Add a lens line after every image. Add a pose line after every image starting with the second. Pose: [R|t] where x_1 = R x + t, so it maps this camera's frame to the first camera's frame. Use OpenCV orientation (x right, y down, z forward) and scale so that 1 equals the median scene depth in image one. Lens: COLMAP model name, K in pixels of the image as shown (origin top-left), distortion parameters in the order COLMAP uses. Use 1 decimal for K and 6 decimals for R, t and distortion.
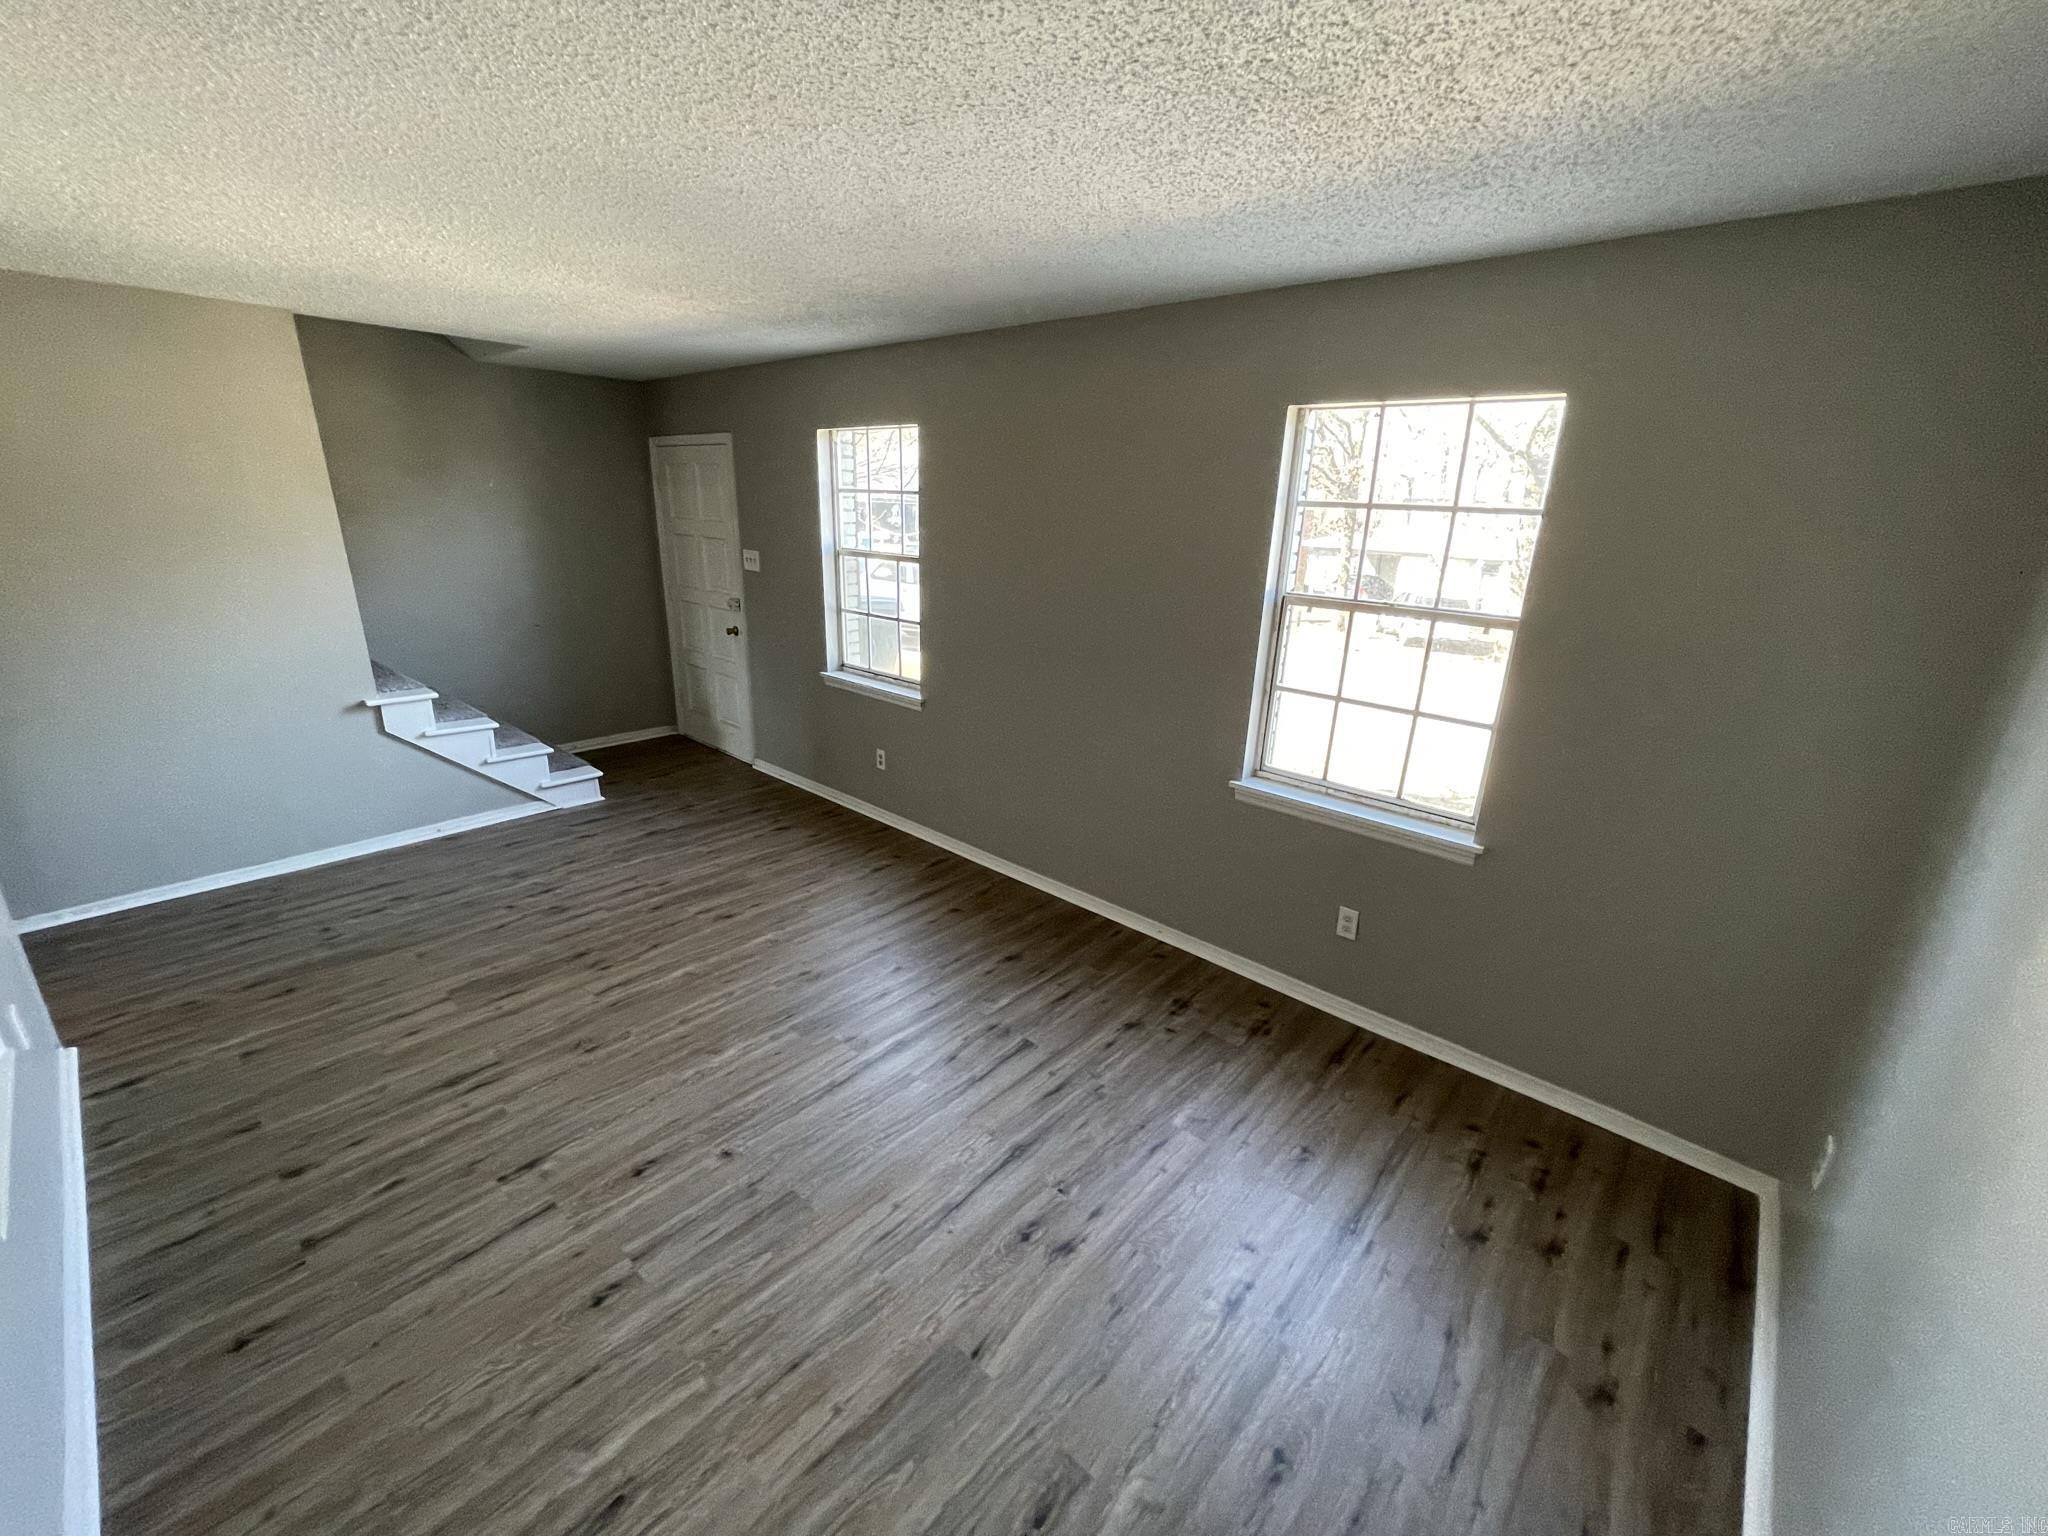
lens RADIAL K [[824.6, 0, 1023.4], [0, 824.6, 769.9], [0, 0, 1]] dist [0.000250, 0.000764]
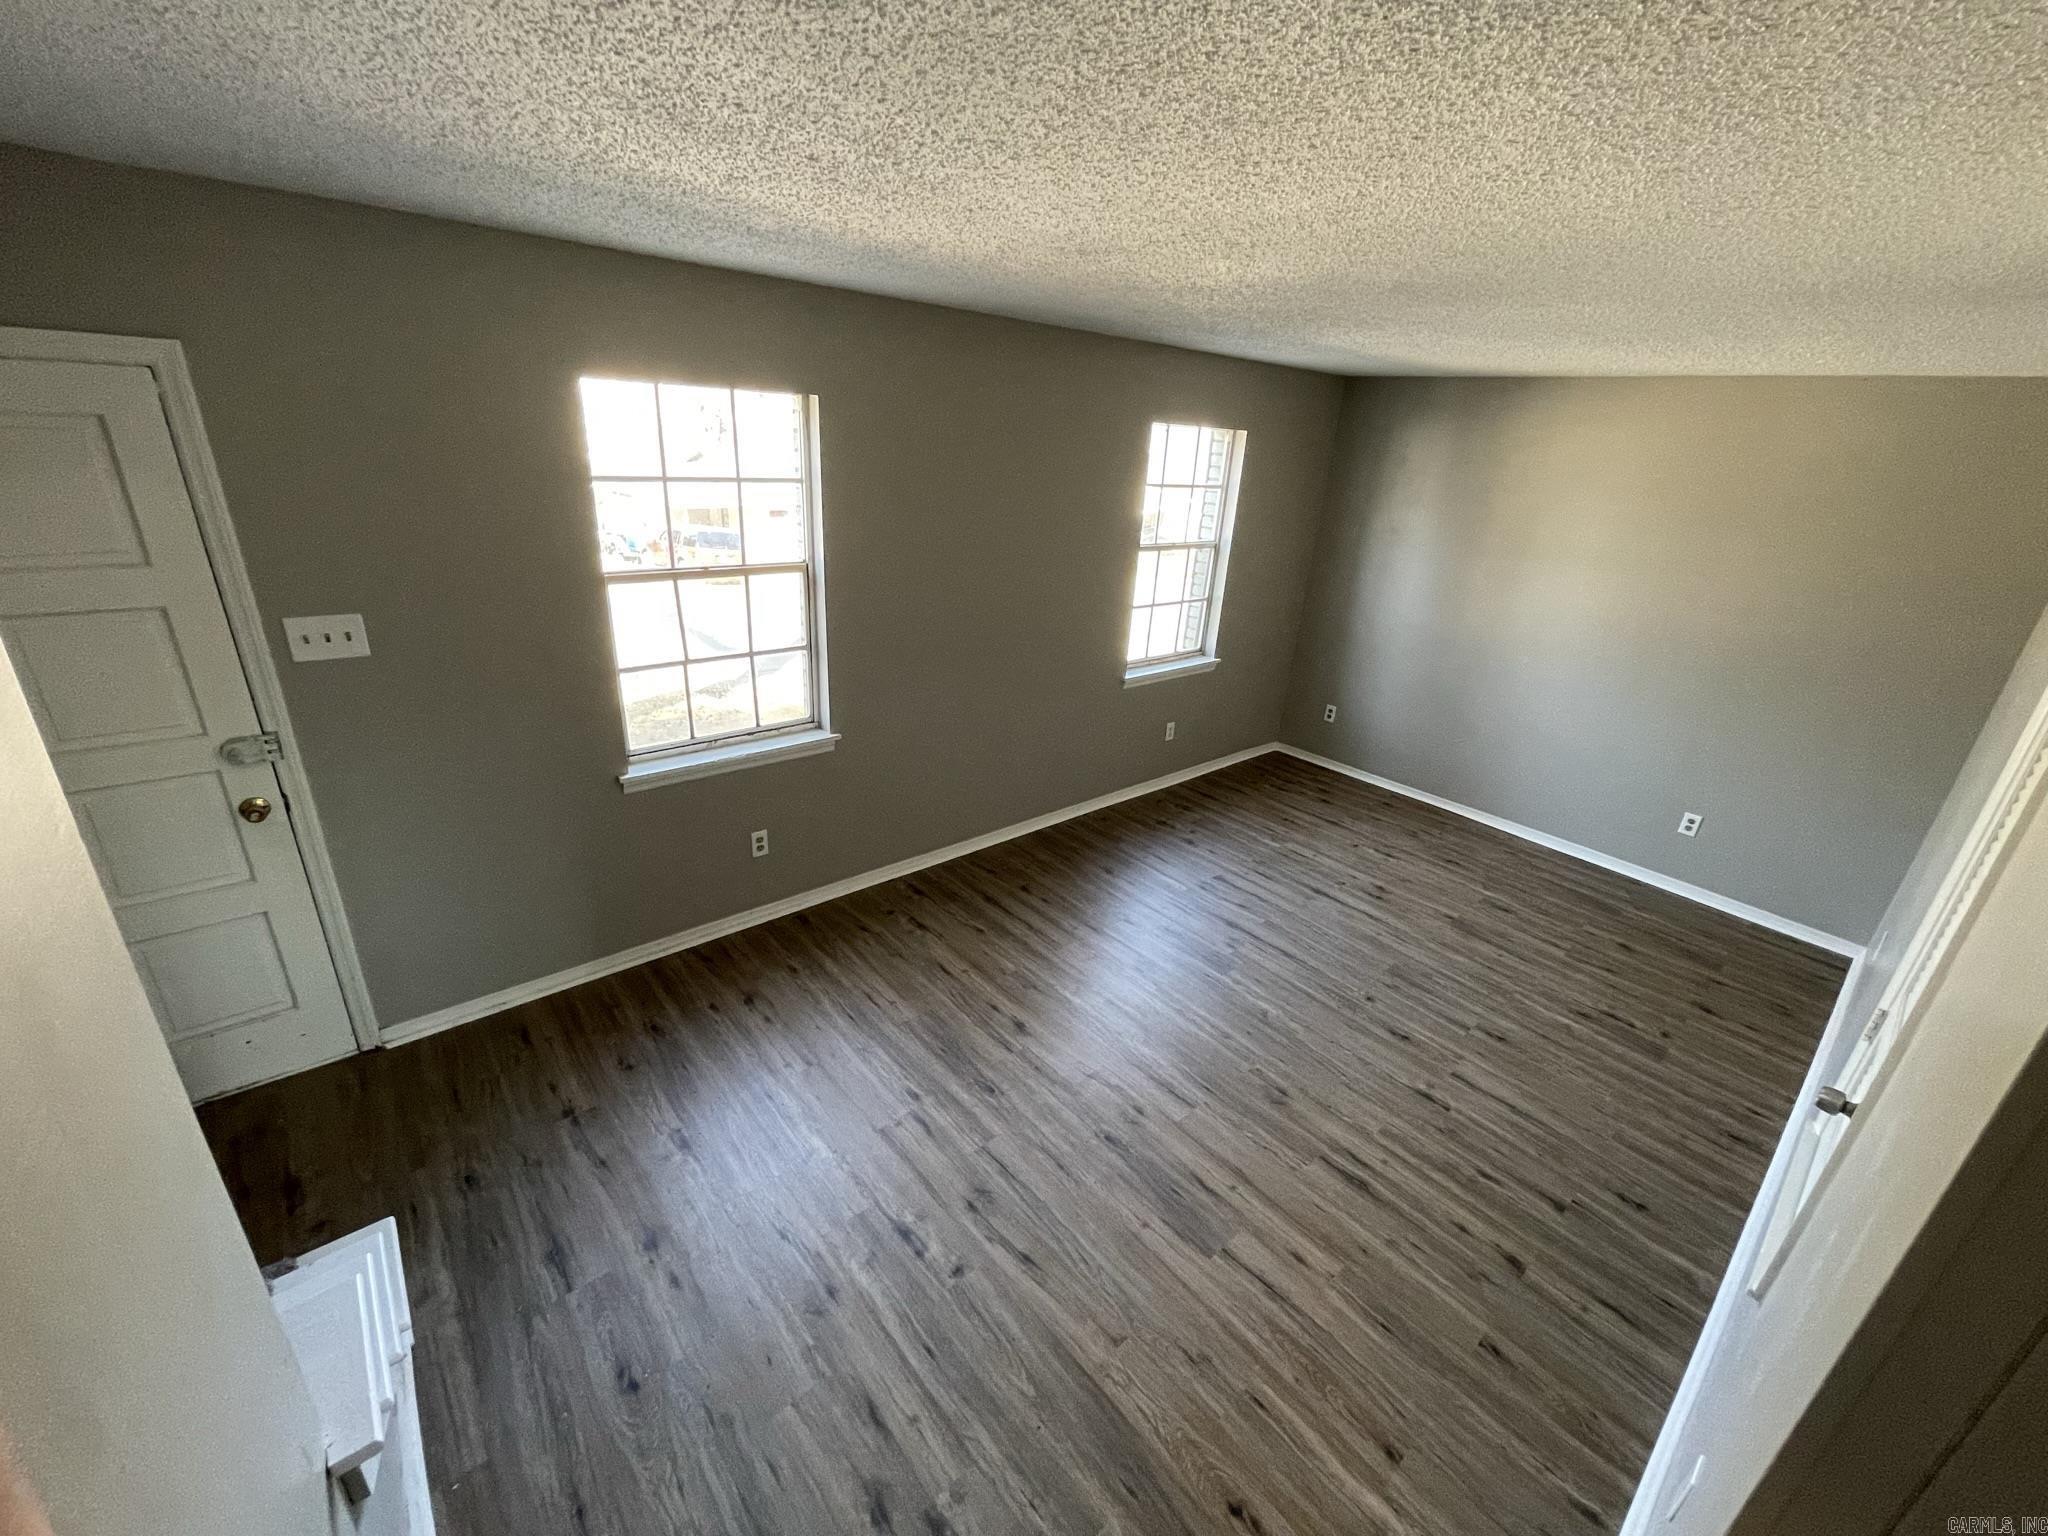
lens RADIAL K [[824.6, 0, 1028.1], [0, 824.6, 765.4], [0, 0, 1]] dist [0.000250, 0.000764]
pose [[0.128067, -0.392076, 0.910975, -1.462815], [0.258134, 0.900058, 0.351088, -0.507297], [-0.957583, 0.190191, 0.216476, 1.100485]]
